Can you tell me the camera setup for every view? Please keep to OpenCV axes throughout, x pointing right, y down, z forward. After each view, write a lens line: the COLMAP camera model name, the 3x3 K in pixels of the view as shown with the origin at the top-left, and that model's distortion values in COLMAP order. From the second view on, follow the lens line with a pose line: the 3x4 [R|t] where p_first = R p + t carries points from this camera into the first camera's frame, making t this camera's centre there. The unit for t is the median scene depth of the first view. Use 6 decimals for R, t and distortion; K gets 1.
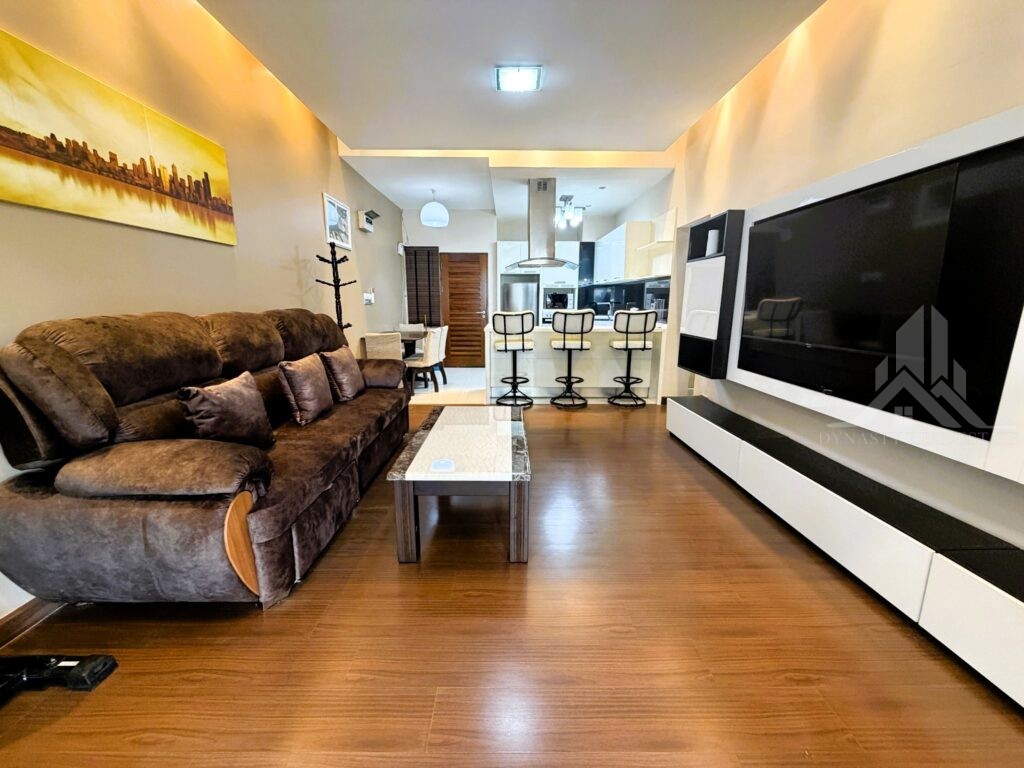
lens RADIAL K [[408.3, 0, 510.3], [0, 408.3, 383.1], [0, 0, 1]] dist [0.001393, -0.000402]
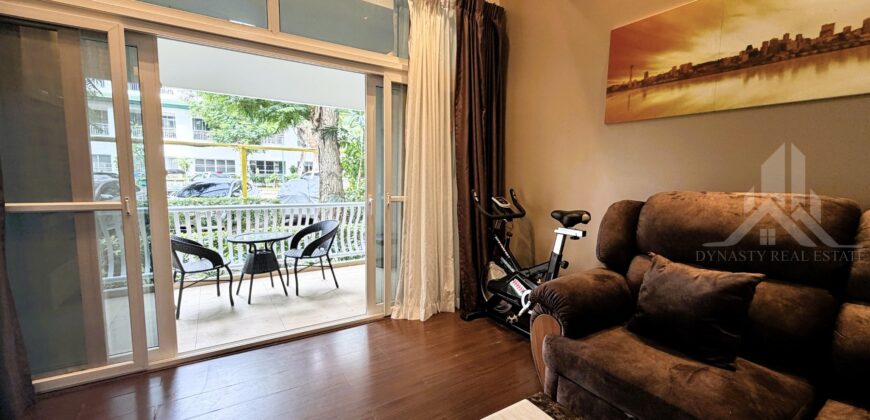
lens RADIAL K [[351.1, 0, 434.3], [0, 351.1, 210.3], [0, 0, 1]] dist [0.000181, -0.000117]
pose [[-0.845952, 0.035728, -0.532061, 0.115664], [-0.127045, 0.955520, 0.266159, -0.137781], [0.517904, 0.292754, -0.803785, 0.690768]]
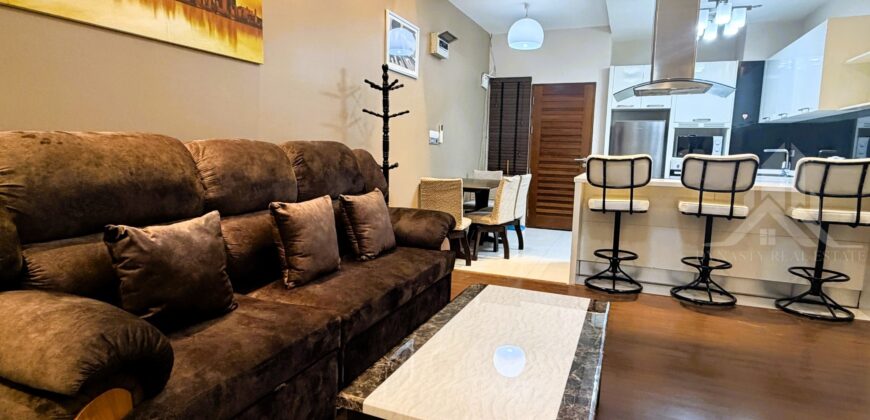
lens RADIAL K [[467.6, 0, 432.2], [0, 467.6, 212.0], [0, 0, 1]] dist [0.001132, -0.003736]
pose [[0.918904, 0.070382, -0.388151, 0.039525], [-0.096825, 0.994096, -0.048966, -0.013537], [0.382413, 0.082578, 0.920294, 0.205970]]
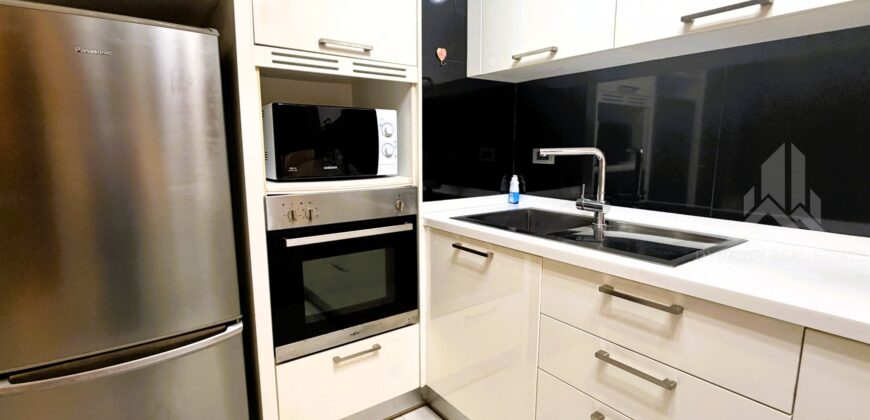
lens RADIAL K [[410.2, 0, 431.4], [0, 410.2, 211.7], [0, 0, 1]] dist [-0.001897, -0.000579]
pose [[0.815561, -0.092372, 0.571251, 0.070535], [0.117331, 0.993069, -0.006931, -0.323059], [-0.566651, 0.072678, 0.820746, 1.639098]]
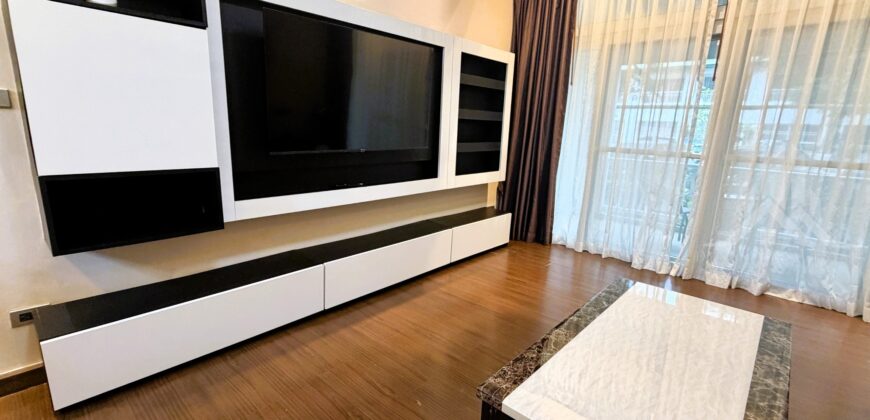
lens RADIAL K [[391.3, 0, 435.8], [0, 391.3, 214.3], [0, 0, 1]] dist [-0.001041, 0.000621]
pose [[-0.738308, -0.178575, 0.650394, -0.126342], [0.095755, 0.926793, 0.363162, -0.192648], [-0.667632, 0.330403, -0.667159, 1.030416]]
